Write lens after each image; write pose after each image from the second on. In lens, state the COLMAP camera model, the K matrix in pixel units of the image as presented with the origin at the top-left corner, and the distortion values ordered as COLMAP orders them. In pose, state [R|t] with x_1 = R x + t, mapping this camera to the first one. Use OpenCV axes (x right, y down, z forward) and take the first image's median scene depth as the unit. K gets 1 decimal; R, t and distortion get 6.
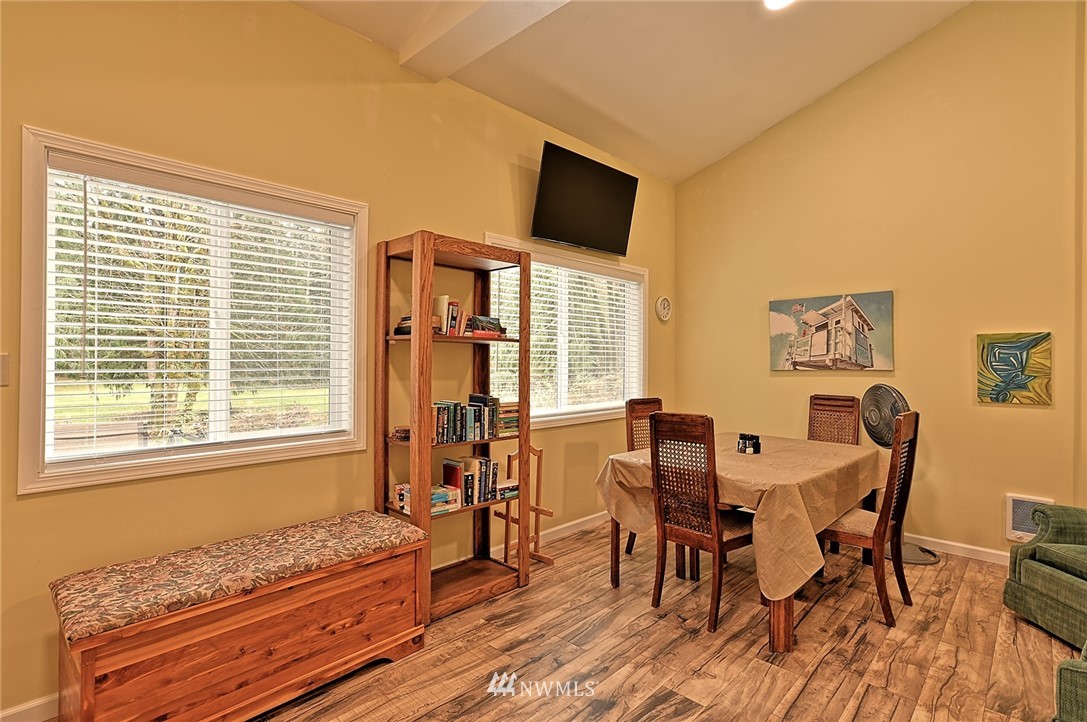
lens RADIAL K [[529.6, 0, 540.0], [0, 529.6, 358.5], [0, 0, 1]] dist [-0.029964, 0.031354]
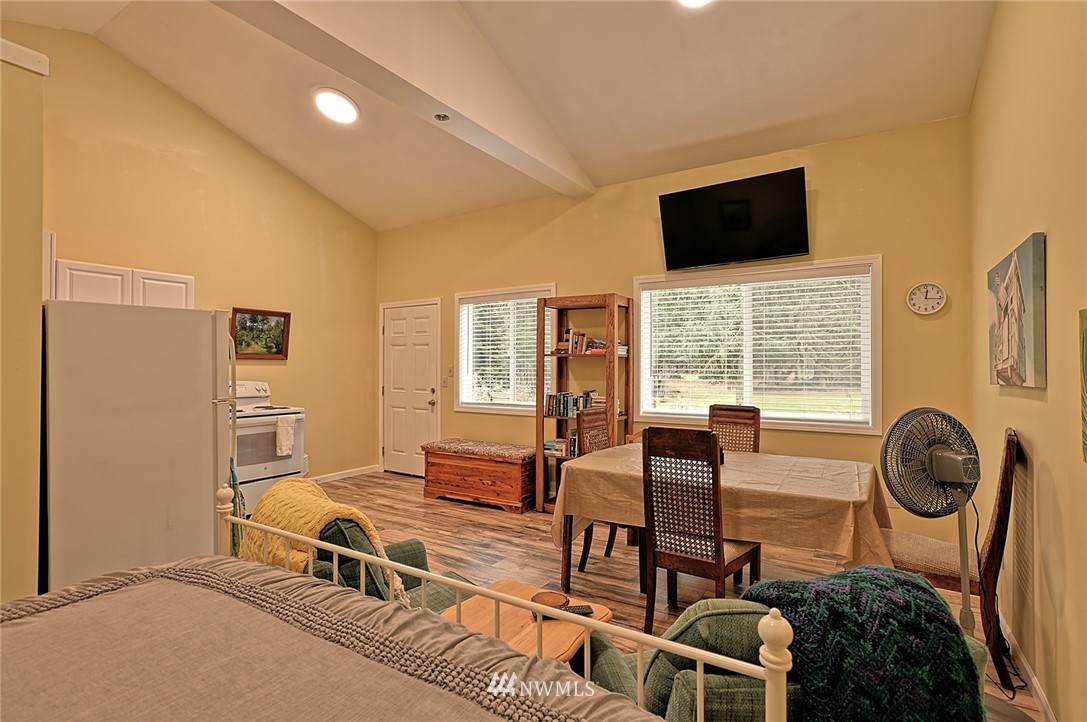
lens RADIAL K [[538.2, 0, 543.5], [0, 538.2, 361.0], [0, 0, 1]] dist [-0.031711, 0.034213]
pose [[0.202222, -0.014431, -0.979233, 1.397989], [0.003722, 0.999896, -0.013967, 0.003179], [0.979333, -0.000820, 0.202254, 0.535376]]
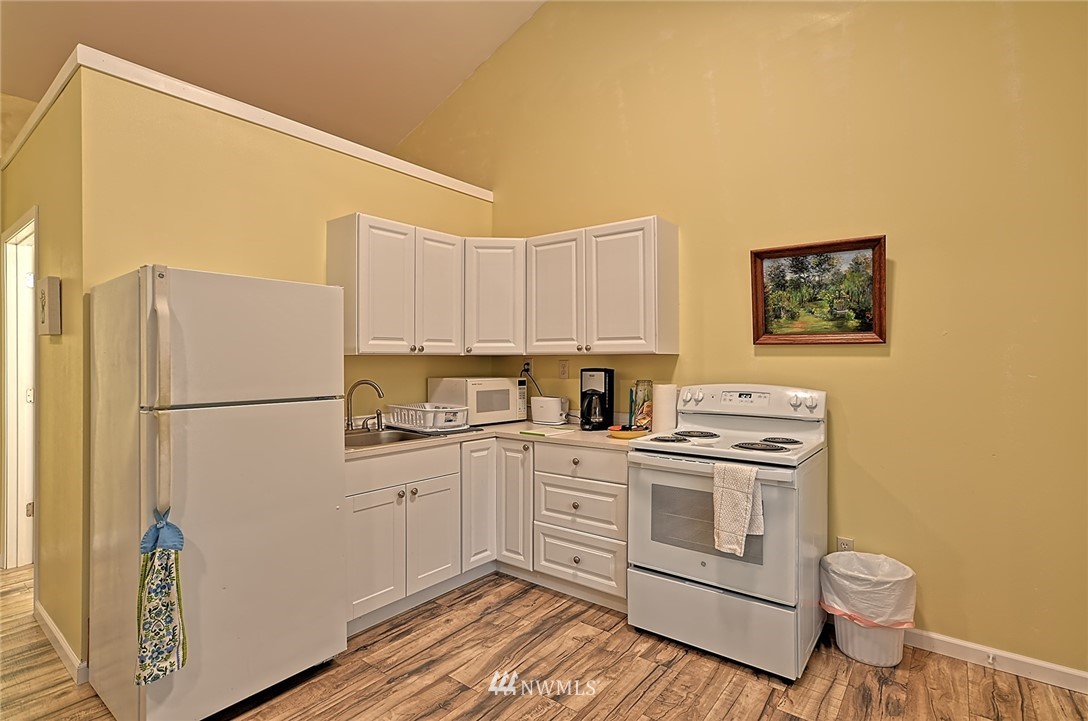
lens RADIAL K [[530.1, 0, 540.5], [0, 530.1, 358.0], [0, 0, 1]] dist [-0.029964, 0.031354]
pose [[-0.995196, -0.006233, -0.097707, 0.009210], [-0.005658, 0.999965, -0.006167, 0.000789], [0.097742, -0.005585, -0.995196, 0.792777]]
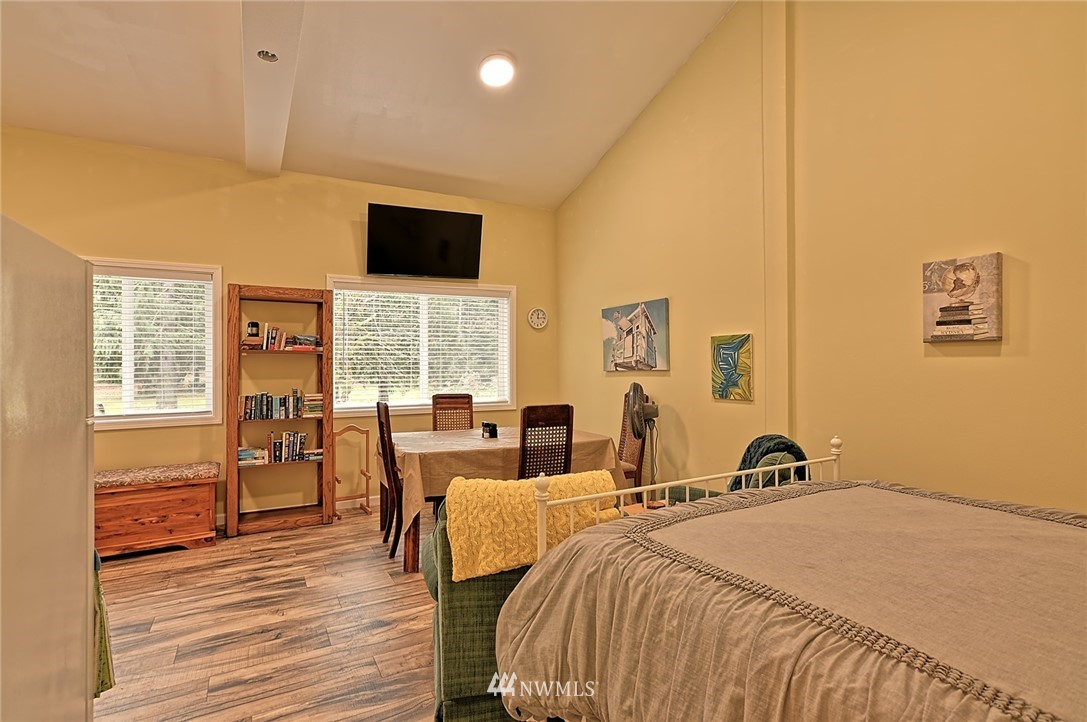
lens RADIAL K [[531.4, 0, 528.7], [0, 531.4, 356.4], [0, 0, 1]] dist [0.026213, 0.000607]
pose [[0.947914, -0.015111, -0.318169, 0.960352], [0.012628, 0.999872, -0.009863, 0.001416], [0.318277, 0.005332, 0.947983, -0.198434]]
